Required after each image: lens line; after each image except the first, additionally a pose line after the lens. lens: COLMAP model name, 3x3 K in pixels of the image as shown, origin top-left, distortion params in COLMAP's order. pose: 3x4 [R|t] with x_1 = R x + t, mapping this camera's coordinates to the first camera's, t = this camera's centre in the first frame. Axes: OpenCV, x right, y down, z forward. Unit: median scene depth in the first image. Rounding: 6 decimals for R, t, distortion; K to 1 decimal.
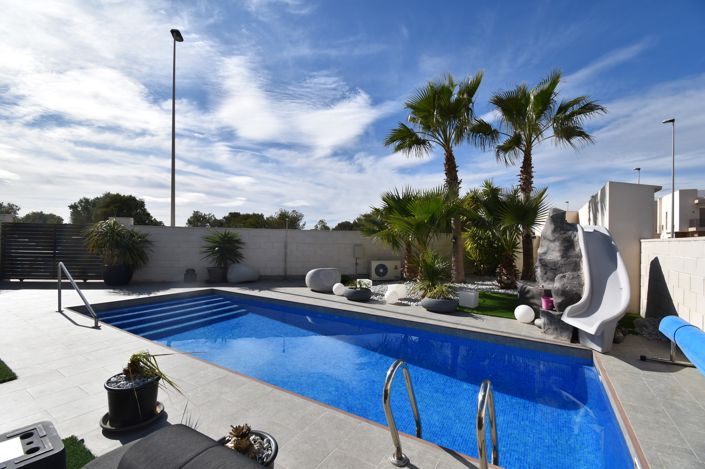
lens RADIAL K [[306.6, 0, 355.0], [0, 306.6, 232.3], [0, 0, 1]] dist [0.015737, -0.021063]
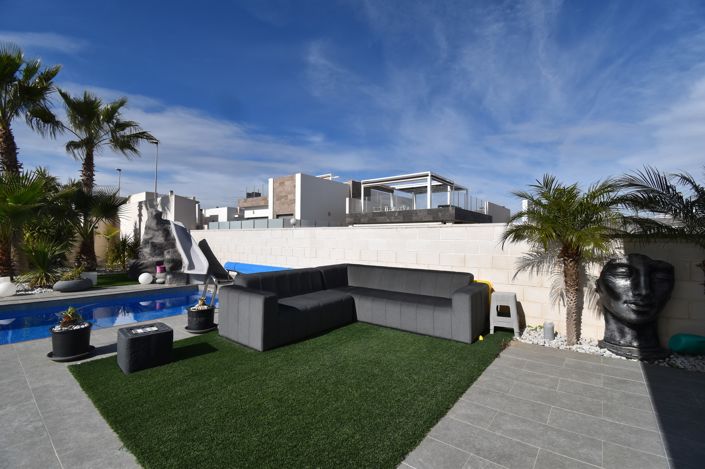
lens RADIAL K [[306.6, 0, 355.0], [0, 306.6, 232.3], [0, 0, 1]] dist [0.015737, -0.021063]
pose [[0.106711, 0.003116, 0.994285, -0.449483], [-0.030450, 0.999536, 0.000136, 0.003698], [-0.993824, -0.030291, 0.106756, -0.094233]]
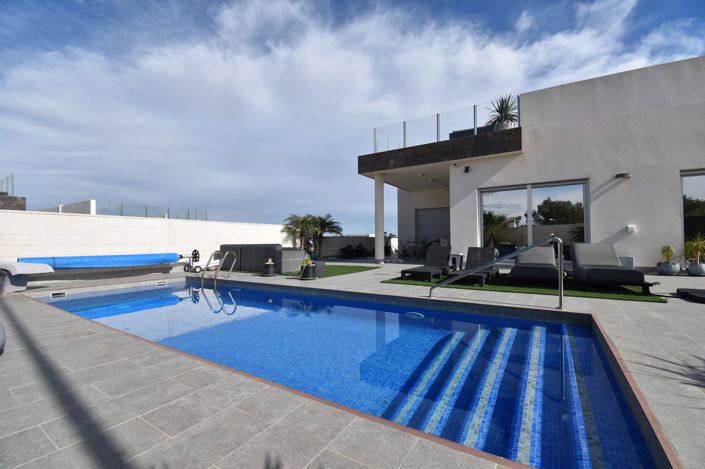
lens RADIAL K [[306.6, 0, 355.0], [0, 306.6, 232.3], [0, 0, 1]] dist [0.015737, -0.021063]
pose [[-0.999933, -0.011562, -0.000603, -0.267628], [-0.011514, 0.998552, -0.052552, 0.071112], [0.001210, -0.052541, -0.998618, 0.912951]]
